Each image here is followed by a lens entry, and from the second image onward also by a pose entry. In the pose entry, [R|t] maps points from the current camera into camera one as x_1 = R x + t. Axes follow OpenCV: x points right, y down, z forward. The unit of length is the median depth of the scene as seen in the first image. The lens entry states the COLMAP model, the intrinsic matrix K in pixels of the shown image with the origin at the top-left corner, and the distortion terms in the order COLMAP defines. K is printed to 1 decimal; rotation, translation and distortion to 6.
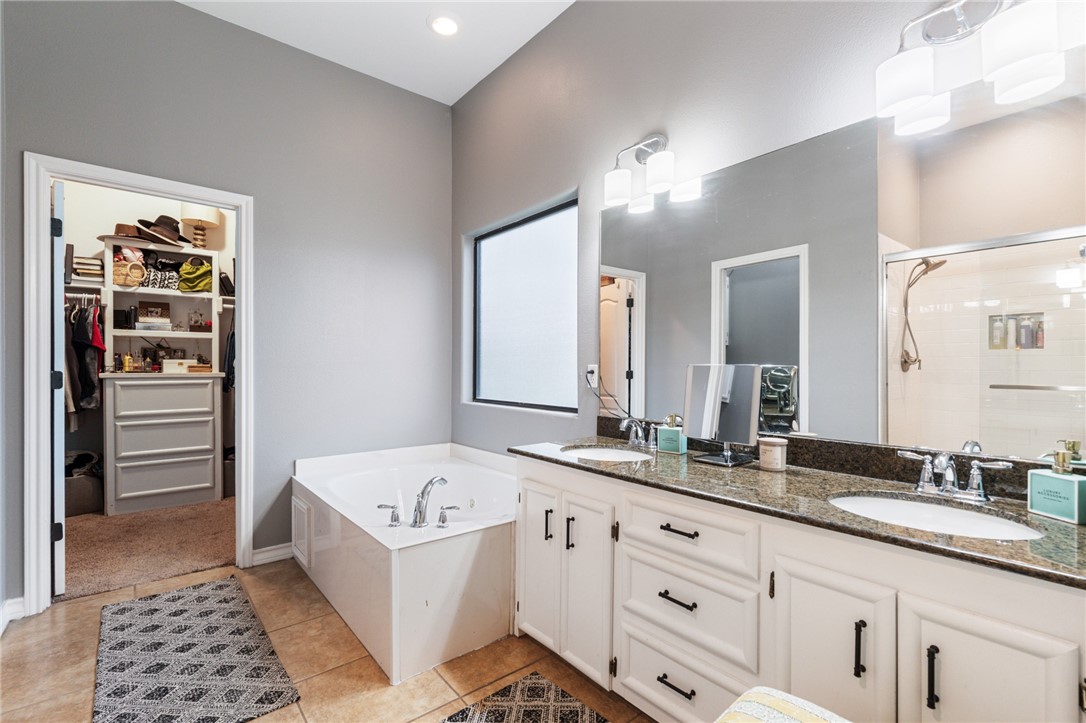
lens RADIAL K [[488.0, 0, 548.1], [0, 488.0, 371.7], [0, 0, 1]] dist [-0.002914, 0.000848]
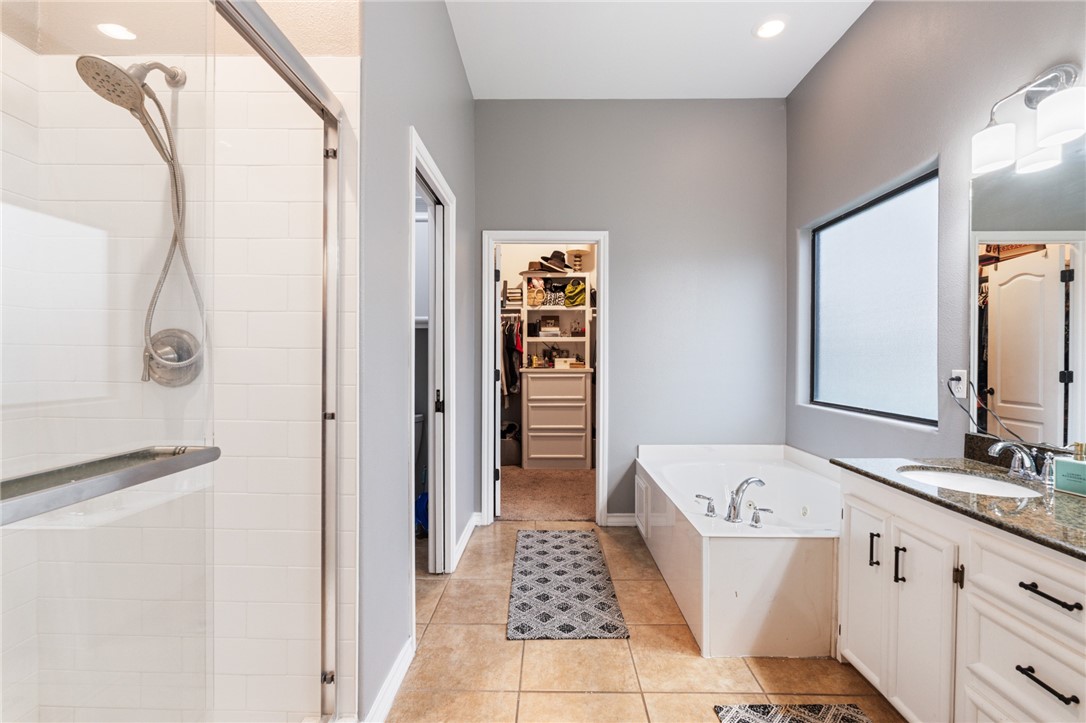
lens RADIAL K [[486.4, 0, 543.0], [0, 486.4, 361.5], [0, 0, 1]] dist [-0.000571, 0.000493]
pose [[0.760678, 0.002254, -0.649126, 0.100740], [-0.003743, 0.999993, -0.000914, -0.028055], [0.649119, 0.003125, 0.760681, -0.075054]]
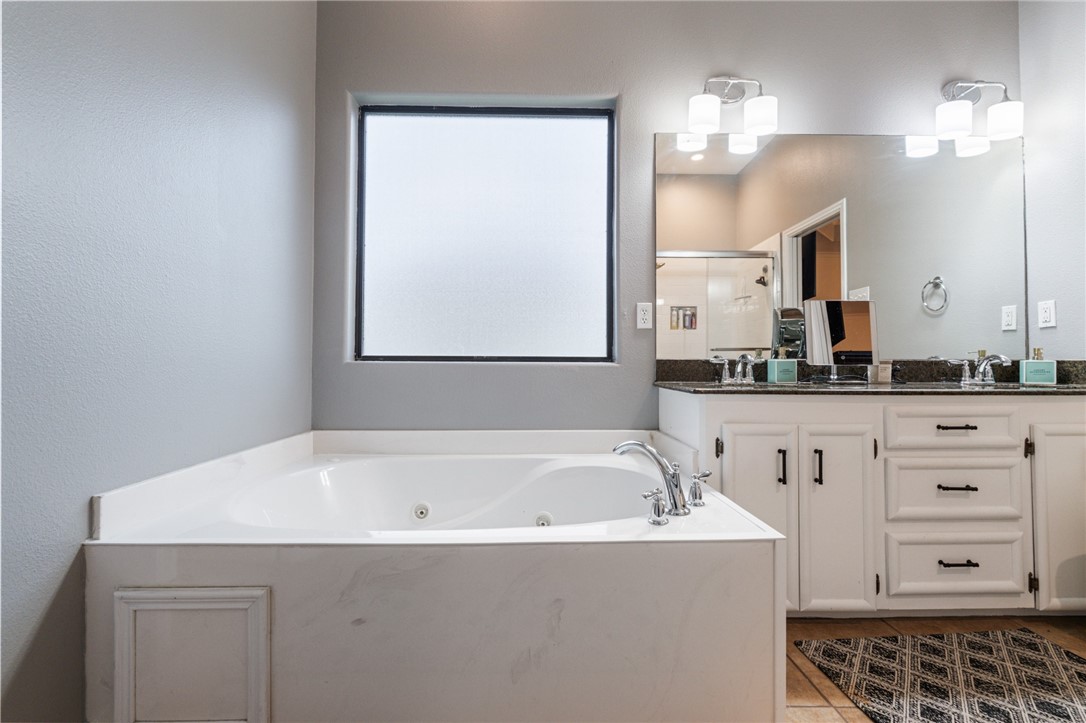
lens RADIAL K [[480.4, 0, 542.9], [0, 480.4, 360.4], [0, 0, 1]] dist [-0.004277, -0.000304]
pose [[0.619621, 0.008799, 0.784852, -0.791568], [0.004736, 0.999877, -0.014949, 0.114926], [-0.784887, 0.012979, 0.619503, 0.682384]]
